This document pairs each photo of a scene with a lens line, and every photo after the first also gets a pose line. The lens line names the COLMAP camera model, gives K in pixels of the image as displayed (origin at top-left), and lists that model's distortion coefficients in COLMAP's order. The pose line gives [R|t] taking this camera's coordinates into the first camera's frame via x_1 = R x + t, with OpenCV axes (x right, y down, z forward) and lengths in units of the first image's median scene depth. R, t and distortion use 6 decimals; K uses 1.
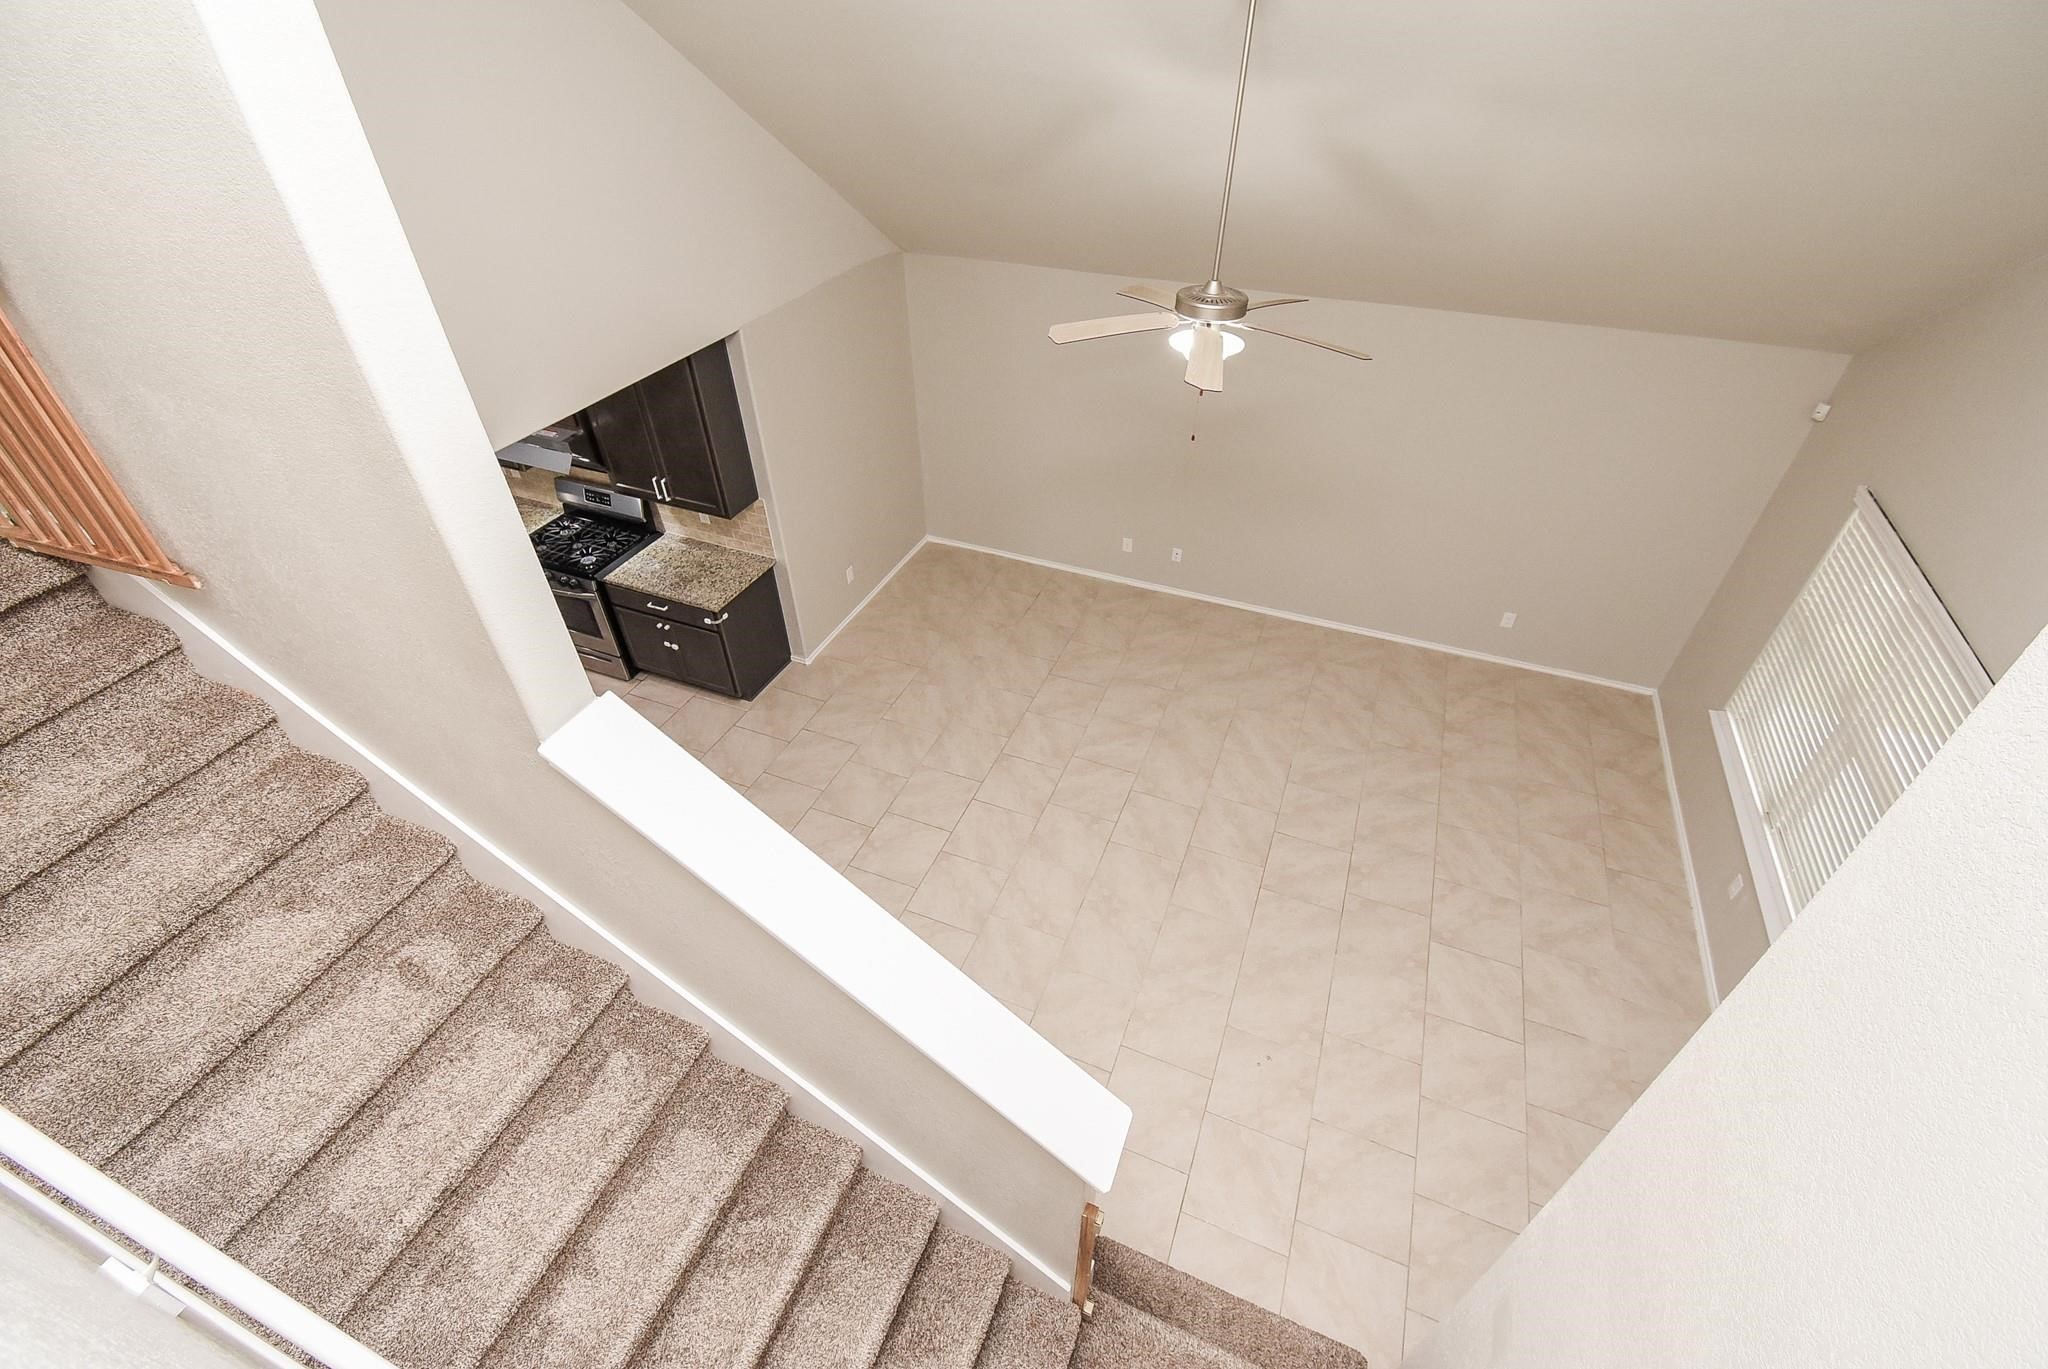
lens RADIAL K [[894.1, 0, 1024.0], [0, 894.1, 684.5], [0, 0, 1]] dist [0.001738, -0.000019]
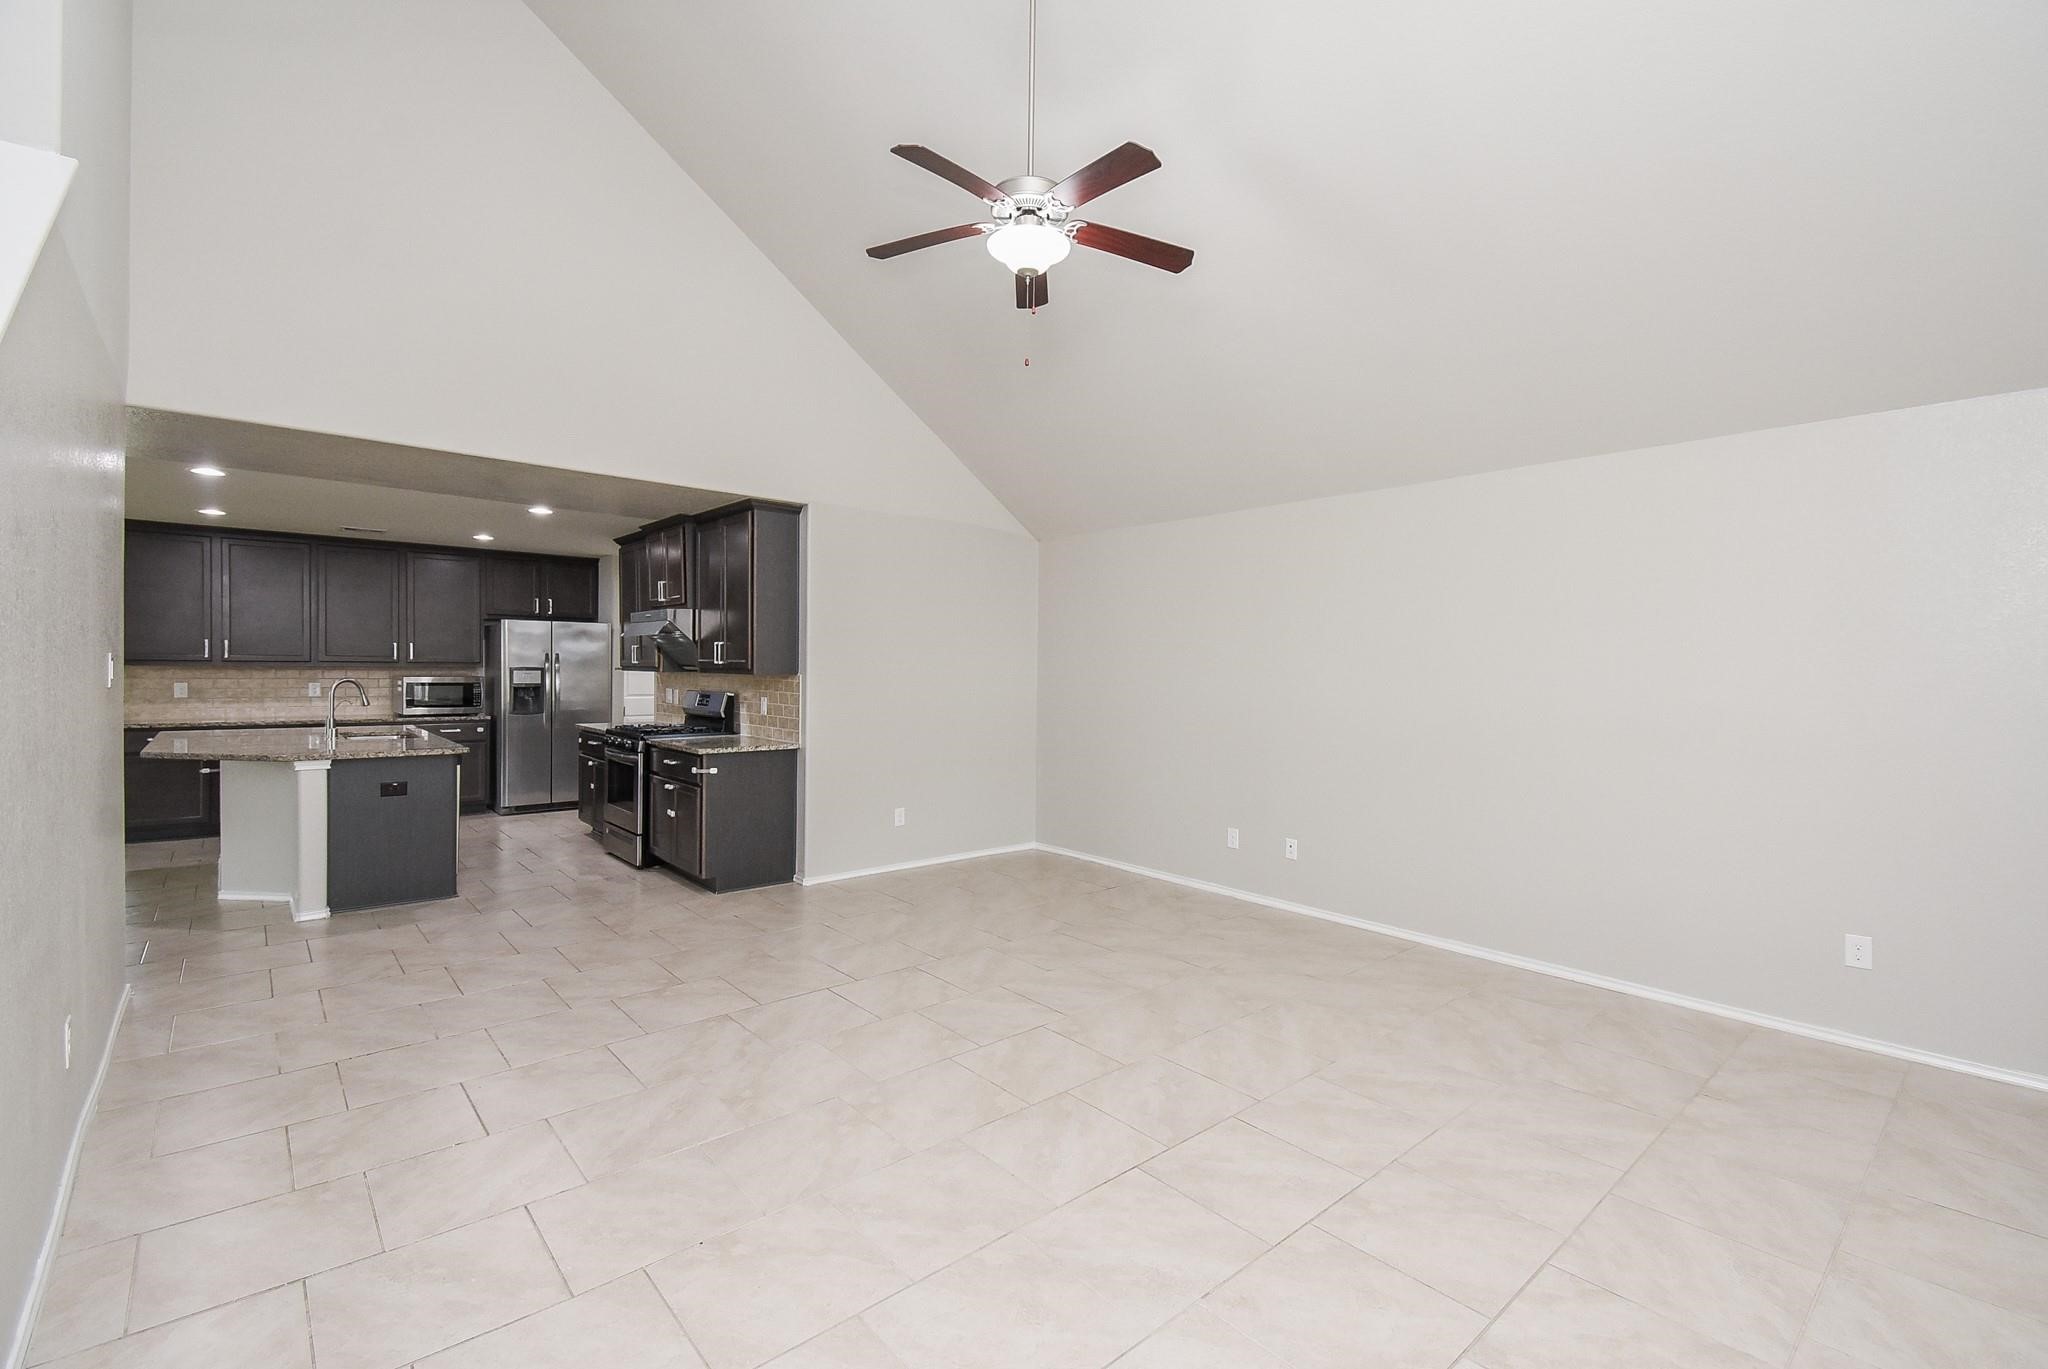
lens RADIAL K [[897.0, 0, 1023.1], [0, 897.0, 675.6], [0, 0, 1]] dist [0.000070, -0.000630]
pose [[0.893326, 0.019256, -0.448996, 0.367598], [-0.296613, 0.775831, -0.556873, 0.268221], [0.337622, 0.630647, 0.698782, 0.392004]]
